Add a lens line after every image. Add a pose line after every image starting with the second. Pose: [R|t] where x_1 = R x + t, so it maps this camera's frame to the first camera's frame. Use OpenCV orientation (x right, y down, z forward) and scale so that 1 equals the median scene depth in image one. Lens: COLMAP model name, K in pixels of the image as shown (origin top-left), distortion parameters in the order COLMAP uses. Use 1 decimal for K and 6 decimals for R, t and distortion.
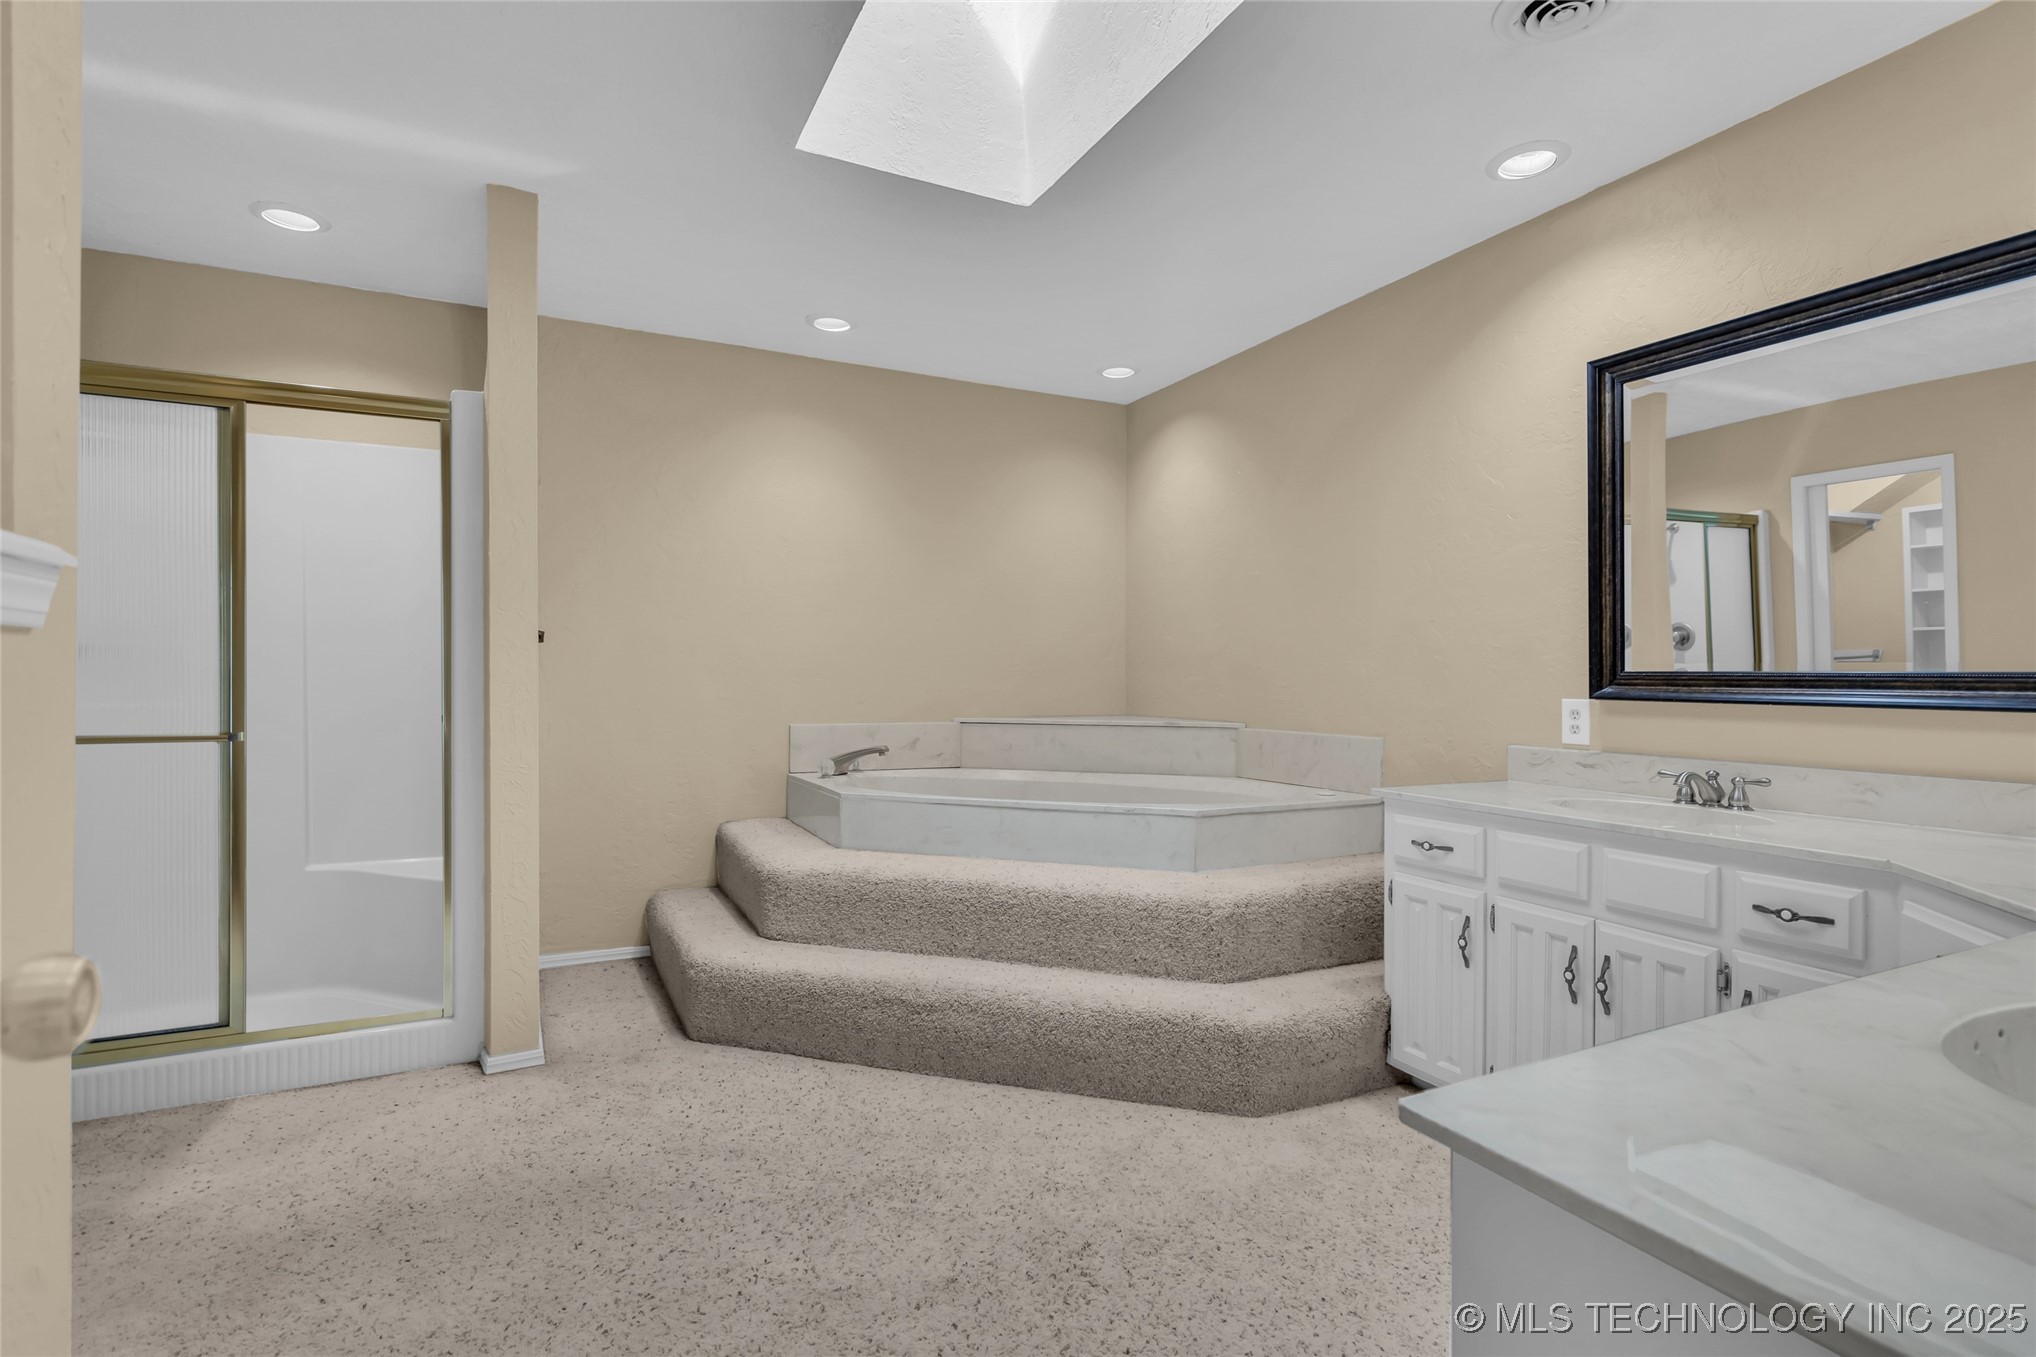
lens RADIAL K [[984.2, 0, 1020.8], [0, 984.2, 661.8], [0, 0, 1]] dist [0.001873, -0.000013]
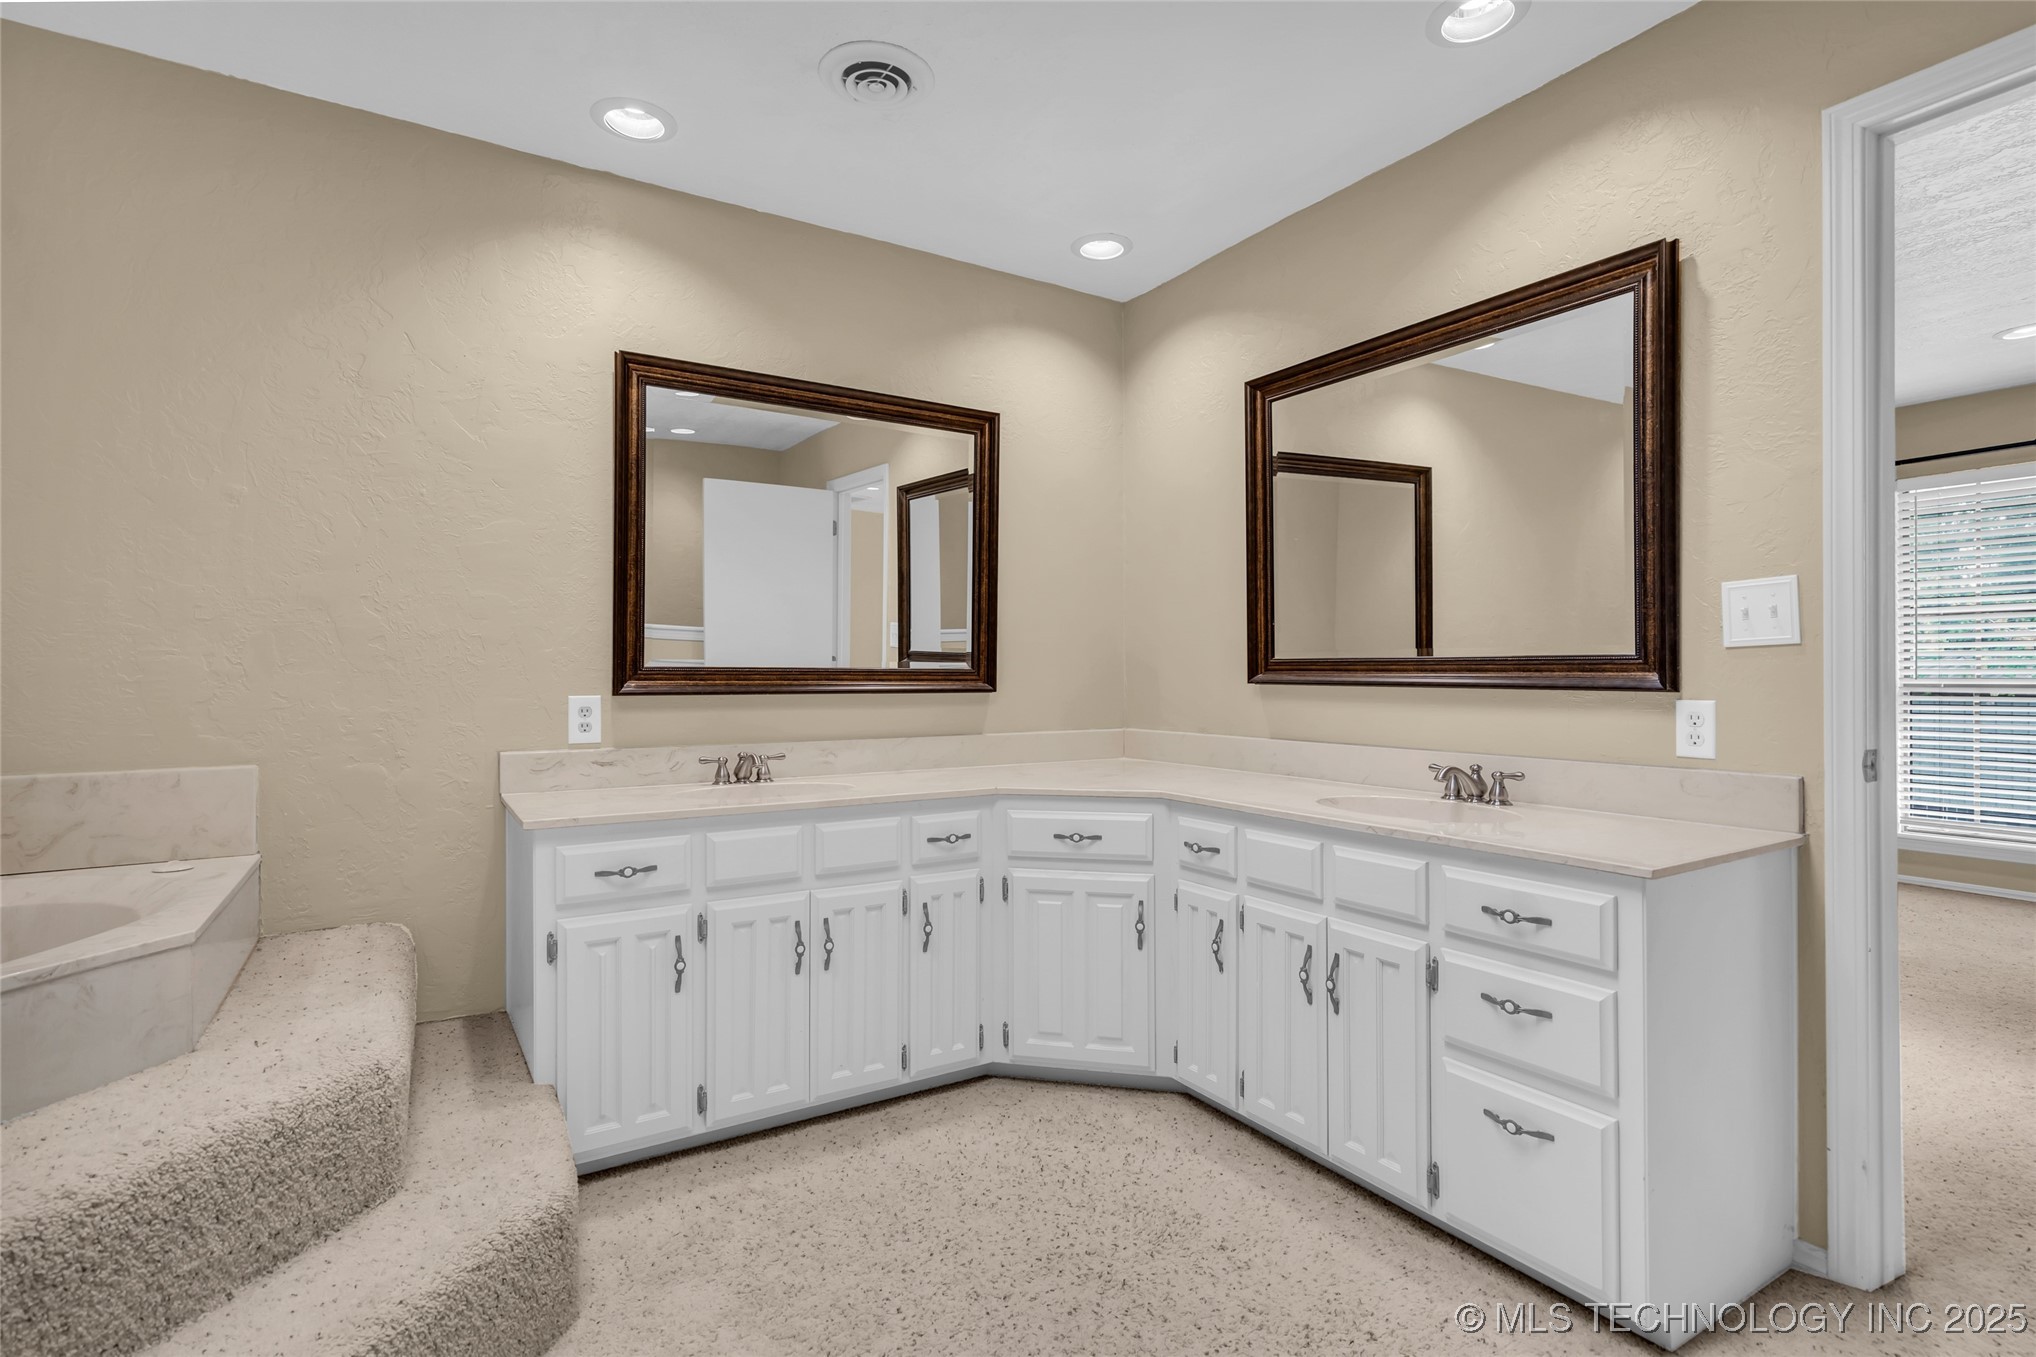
lens RADIAL K [[984.2, 0, 1020.8], [0, 984.2, 661.8], [0, 0, 1]] dist [0.001873, -0.000013]
pose [[-0.103761, 0.007890, 0.994571, -0.446865], [-0.012972, 0.999873, -0.009286, 0.009297], [-0.994518, -0.013865, -0.103646, 0.722705]]
